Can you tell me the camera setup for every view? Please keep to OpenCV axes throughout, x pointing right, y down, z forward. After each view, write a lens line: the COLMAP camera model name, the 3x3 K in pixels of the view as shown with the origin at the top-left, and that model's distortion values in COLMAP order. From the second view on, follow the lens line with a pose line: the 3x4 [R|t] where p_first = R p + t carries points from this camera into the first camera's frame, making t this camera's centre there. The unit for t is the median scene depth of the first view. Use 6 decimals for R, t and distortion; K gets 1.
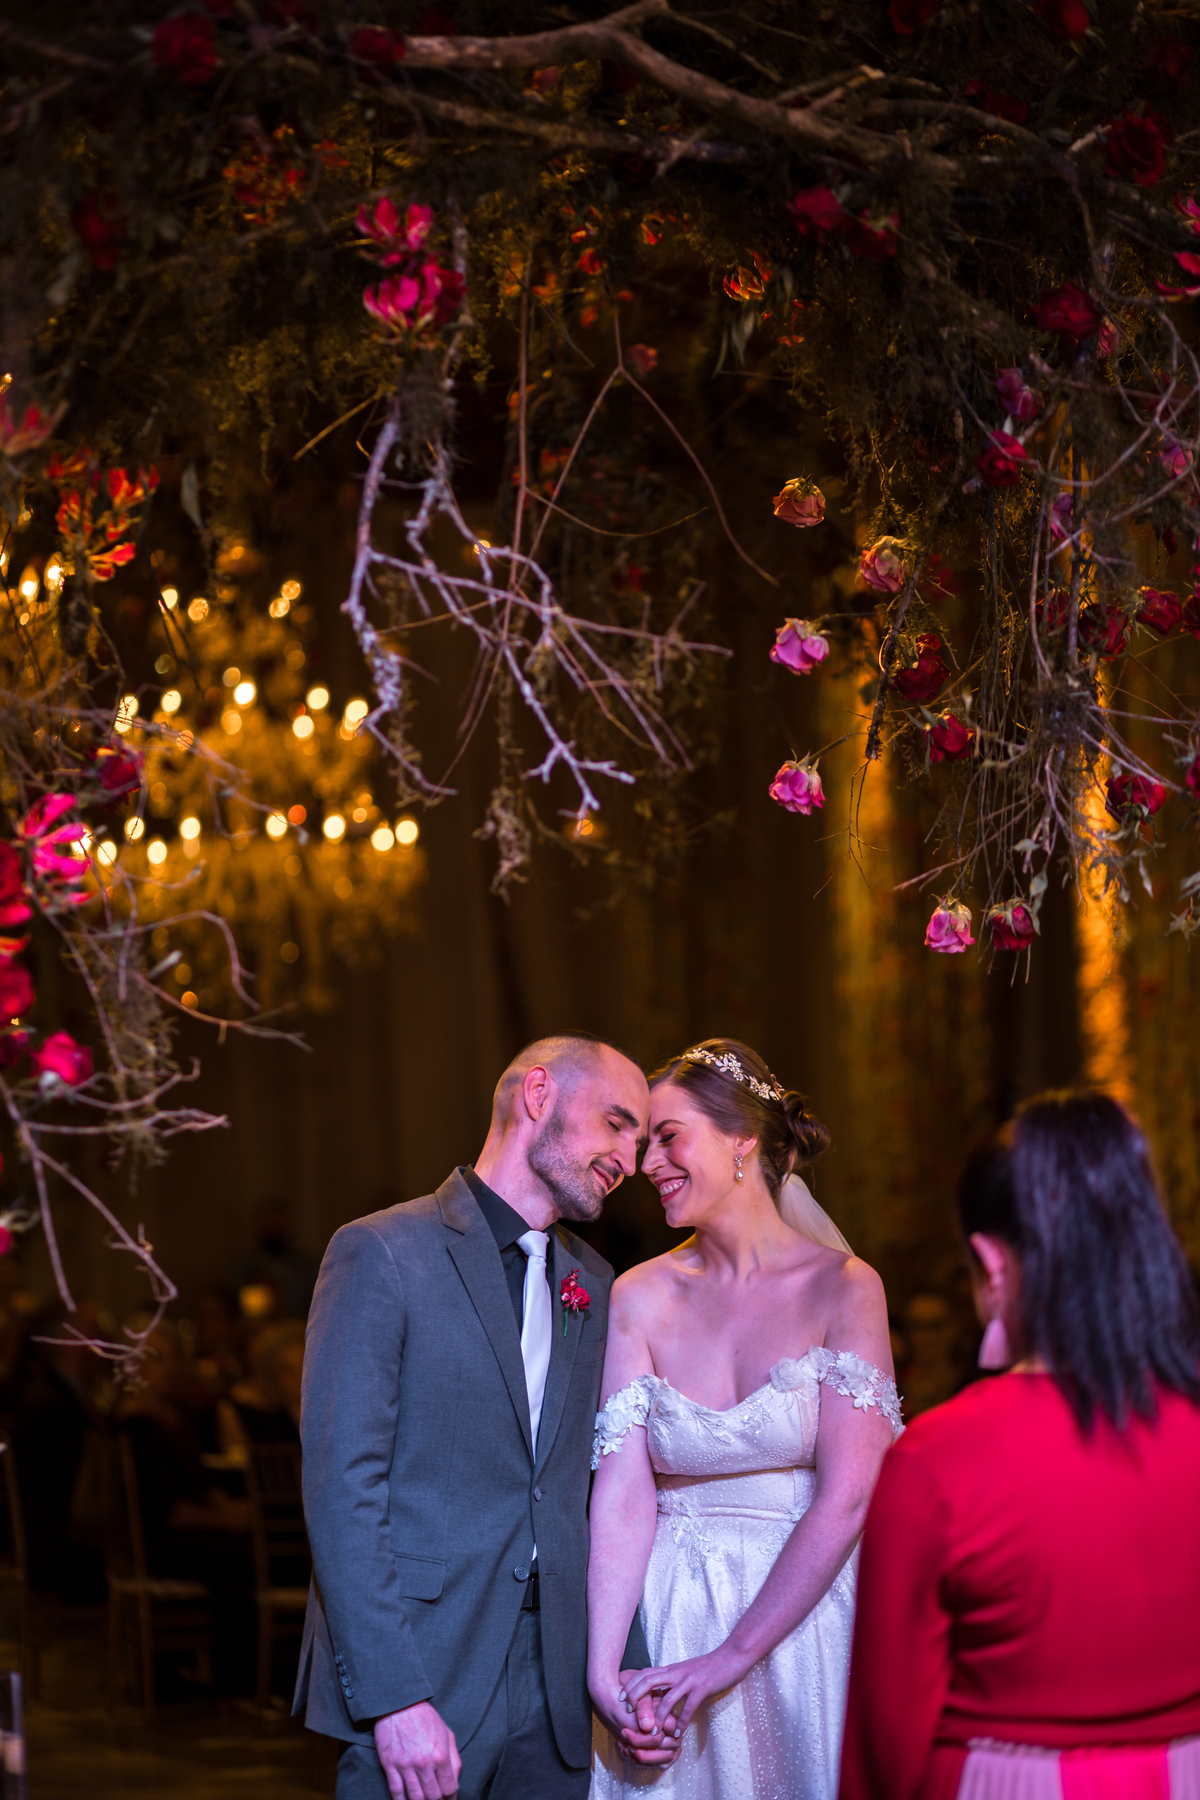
lens RADIAL K [[4386.1, 0, 600.0], [0, 4386.1, 900.0], [0, 0, 1]] dist [-0.016057, -0.481326]
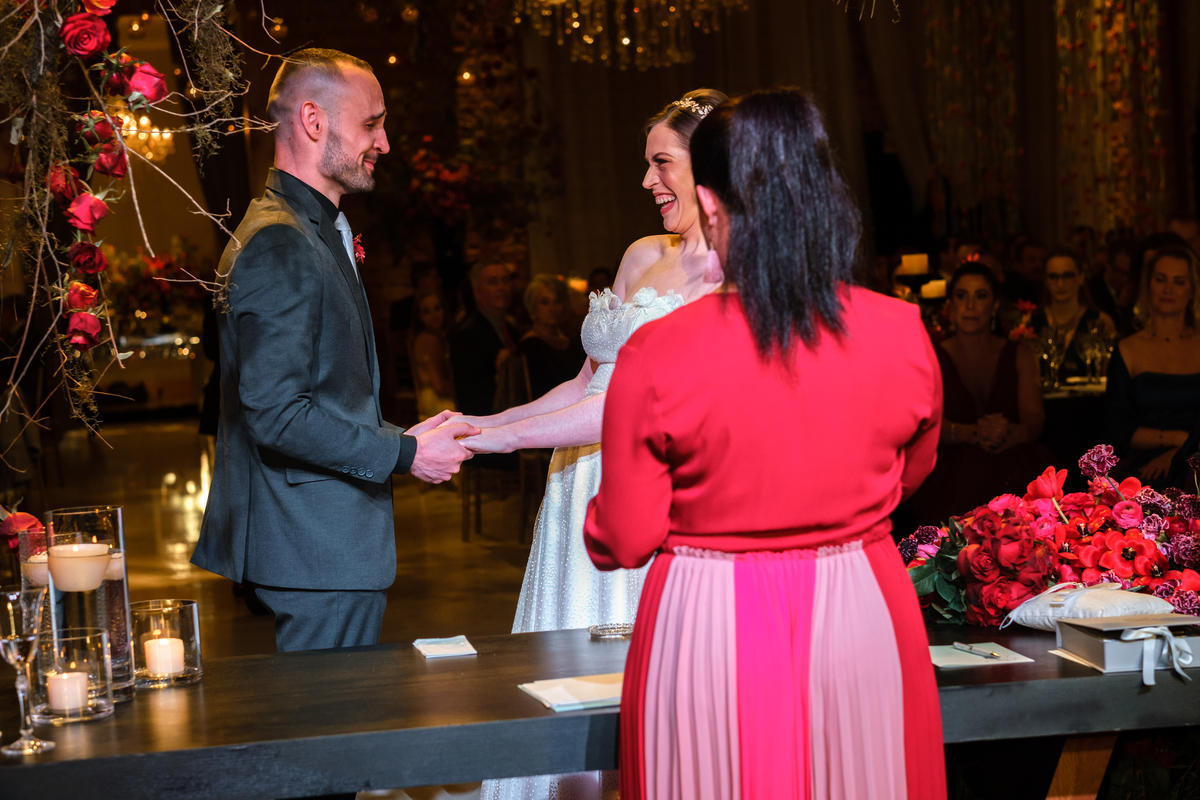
lens RADIAL K [[2924.1, 0, 600.0], [0, 2924.1, 400.0], [0, 0, 1]] dist [-0.016057, -0.481326]
pose [[0.989871, -0.003950, -0.141915, 0.155813], [0.022850, 0.991013, 0.131798, 0.016732], [0.140119, -0.133706, 0.981065, 0.074974]]
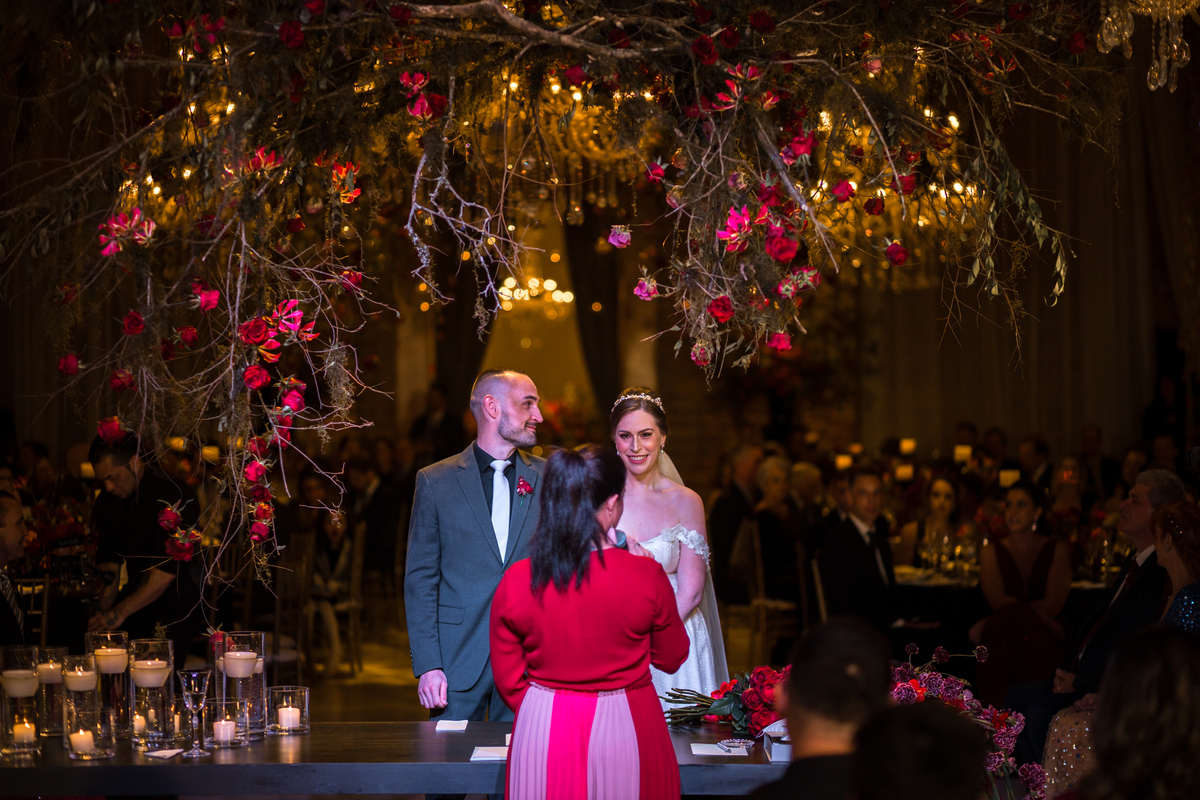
lens RADIAL K [[2924.1, 0, 600.0], [0, 2924.1, 400.0], [0, 0, 1]] dist [-0.016057, -0.481326]
pose [[0.950087, 0.045597, -0.308634, 0.578123], [-0.017573, 0.995513, 0.092980, -0.127042], [0.311488, -0.082915, 0.946626, -0.576411]]
